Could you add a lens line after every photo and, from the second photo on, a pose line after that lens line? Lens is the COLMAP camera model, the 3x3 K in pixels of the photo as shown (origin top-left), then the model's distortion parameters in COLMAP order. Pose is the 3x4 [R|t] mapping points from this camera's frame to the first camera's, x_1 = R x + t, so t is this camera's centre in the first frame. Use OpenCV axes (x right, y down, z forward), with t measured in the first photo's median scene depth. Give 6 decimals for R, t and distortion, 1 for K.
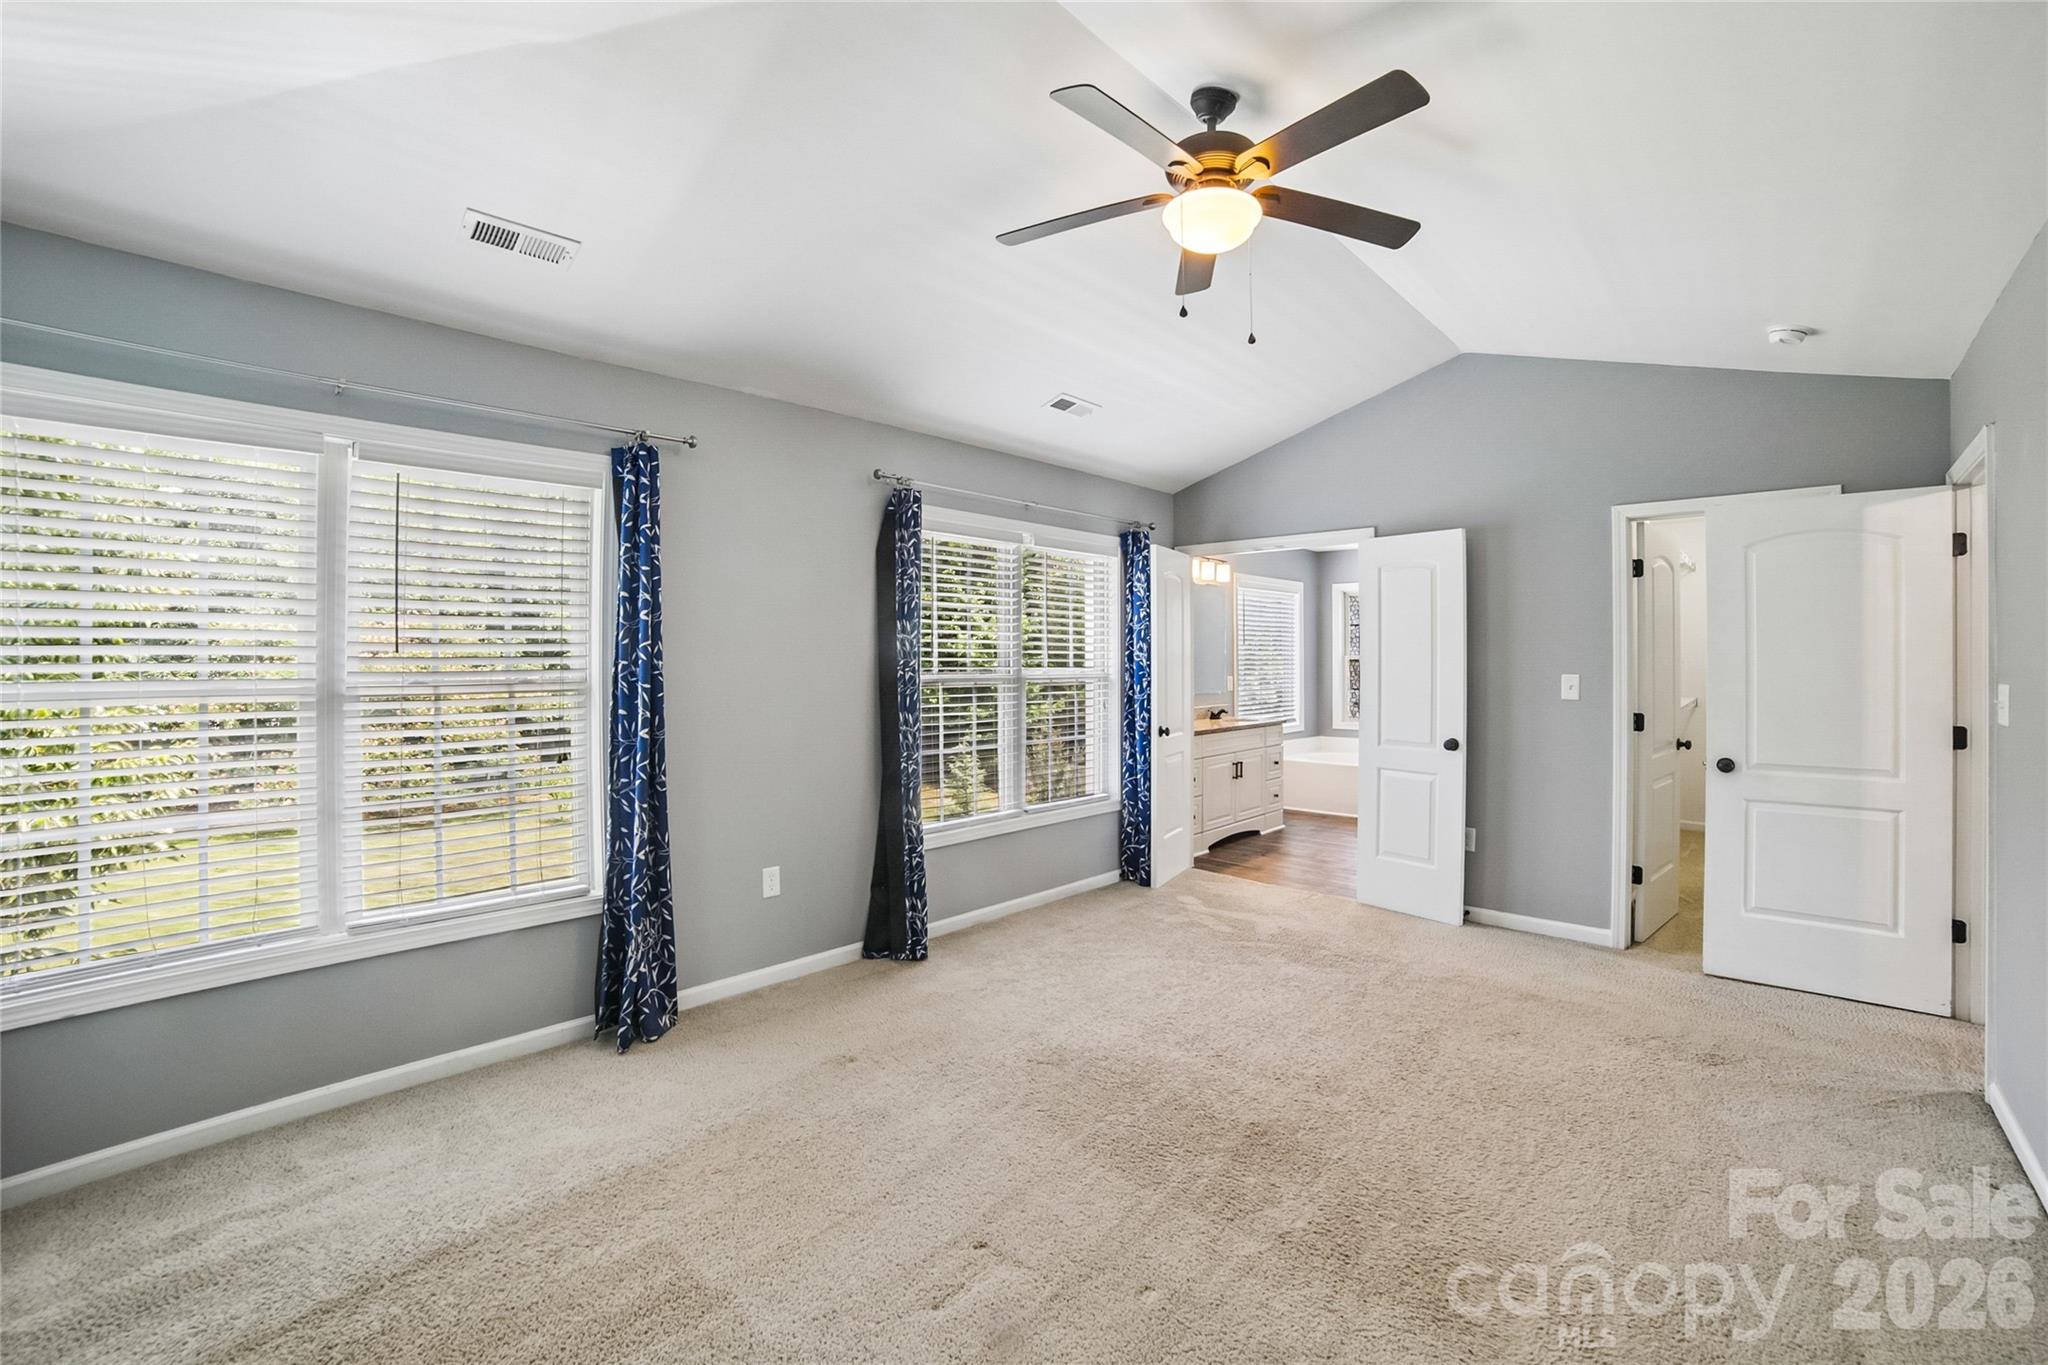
lens RADIAL K [[917.0, 0, 1027.1], [0, 917.0, 659.3], [0, 0, 1]] dist [-0.088236, 0.036636]
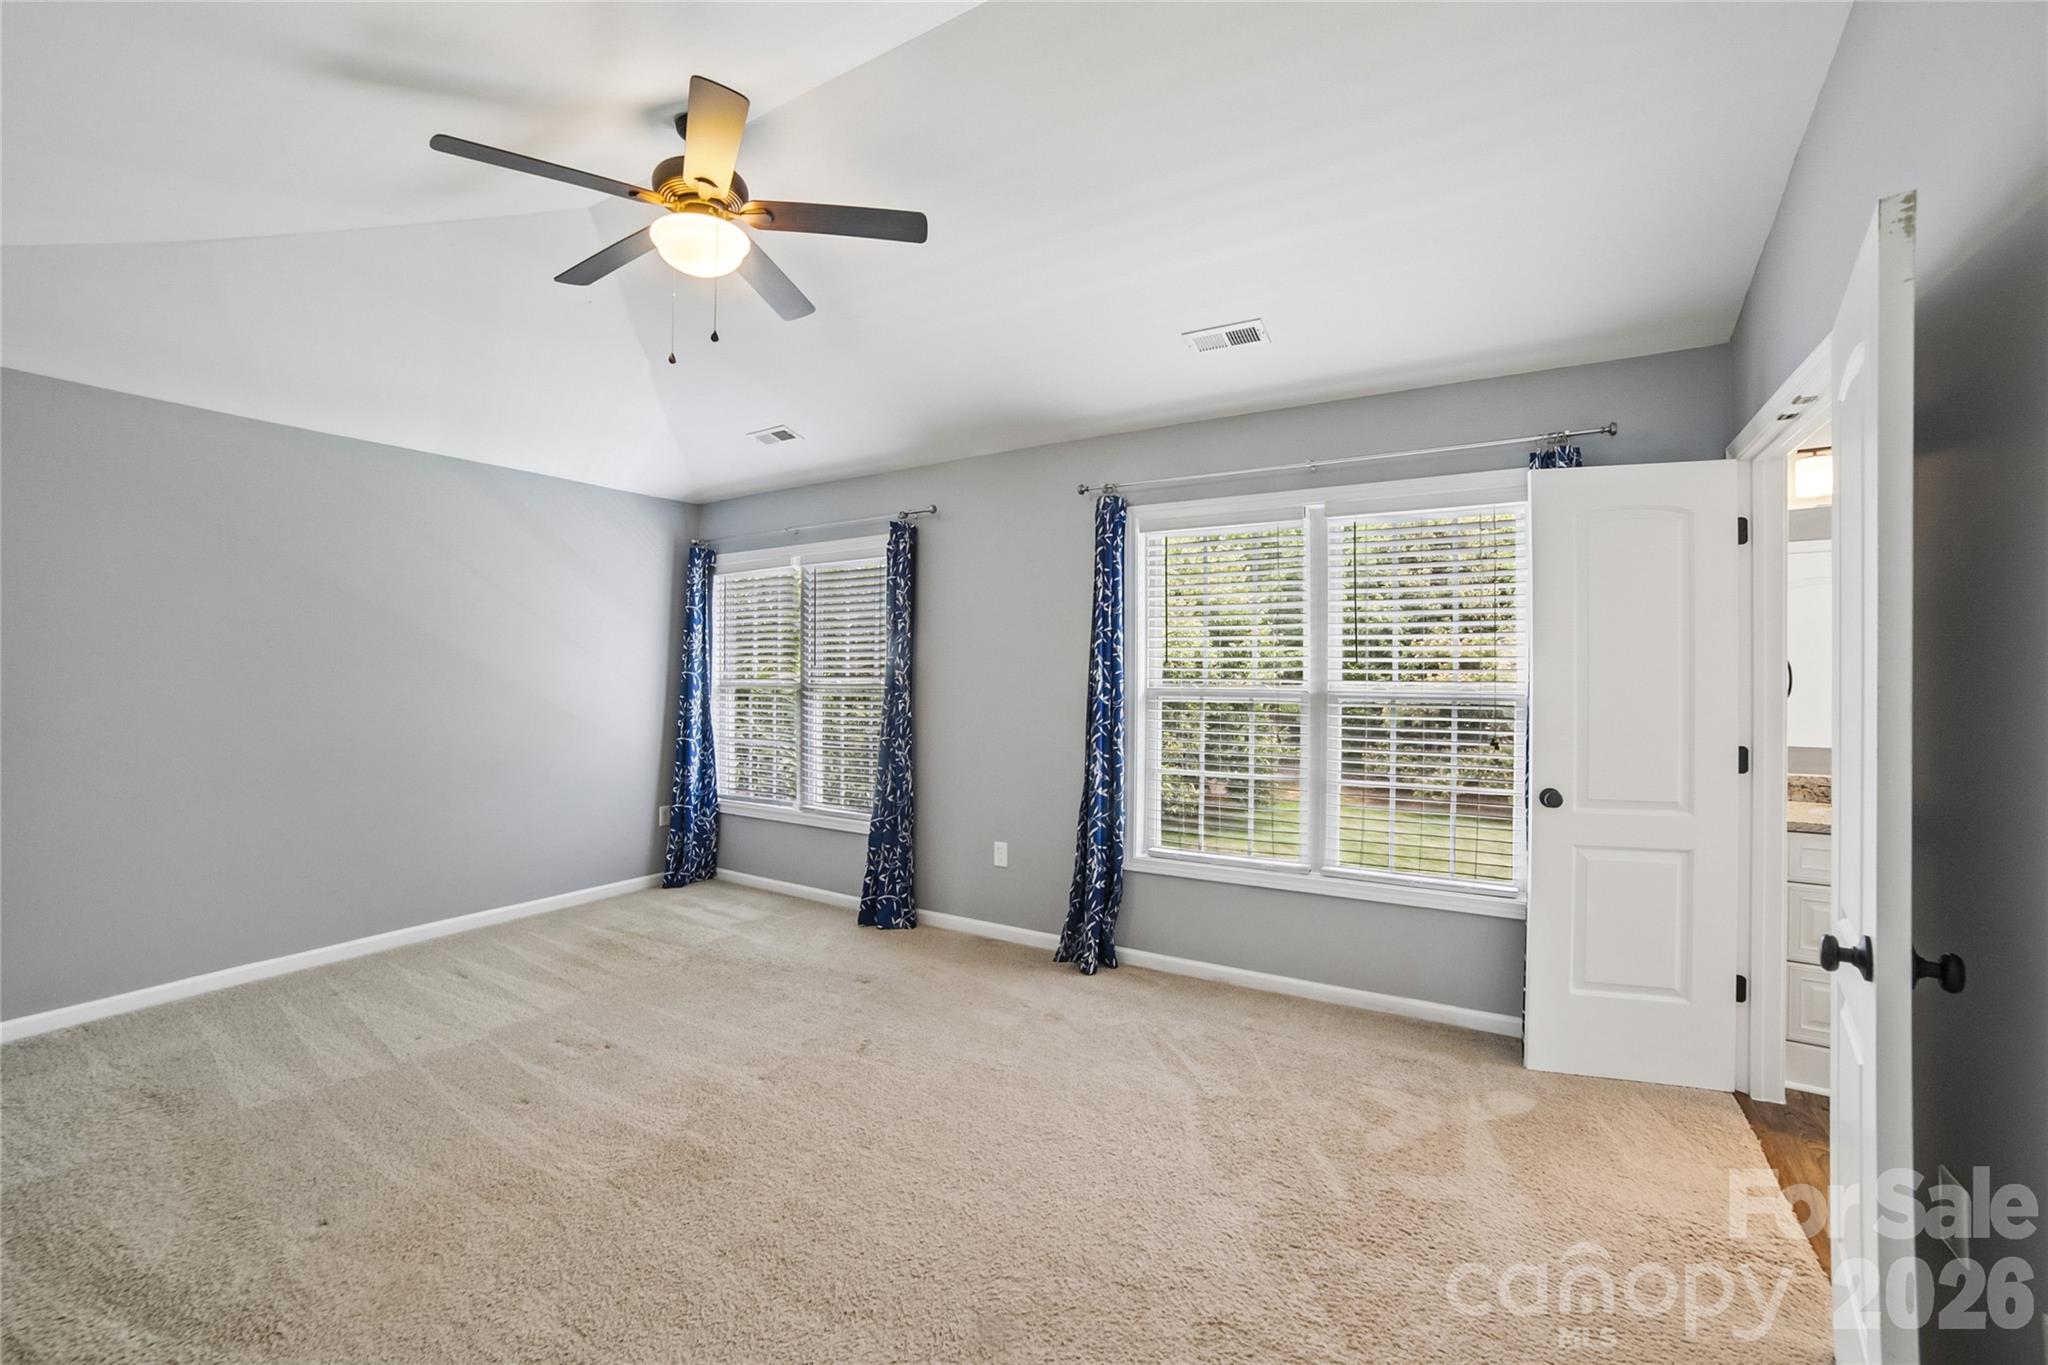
lens RADIAL K [[848.5, 0, 1019.3], [0, 848.5, 677.9], [0, 0, 1]] dist [-0.076645, 0.026880]
pose [[0.173257, 0.006450, -0.984855, 0.762157], [-0.002613, 0.999978, 0.006089, 0.003189], [0.984873, 0.001518, 0.173270, 0.760723]]
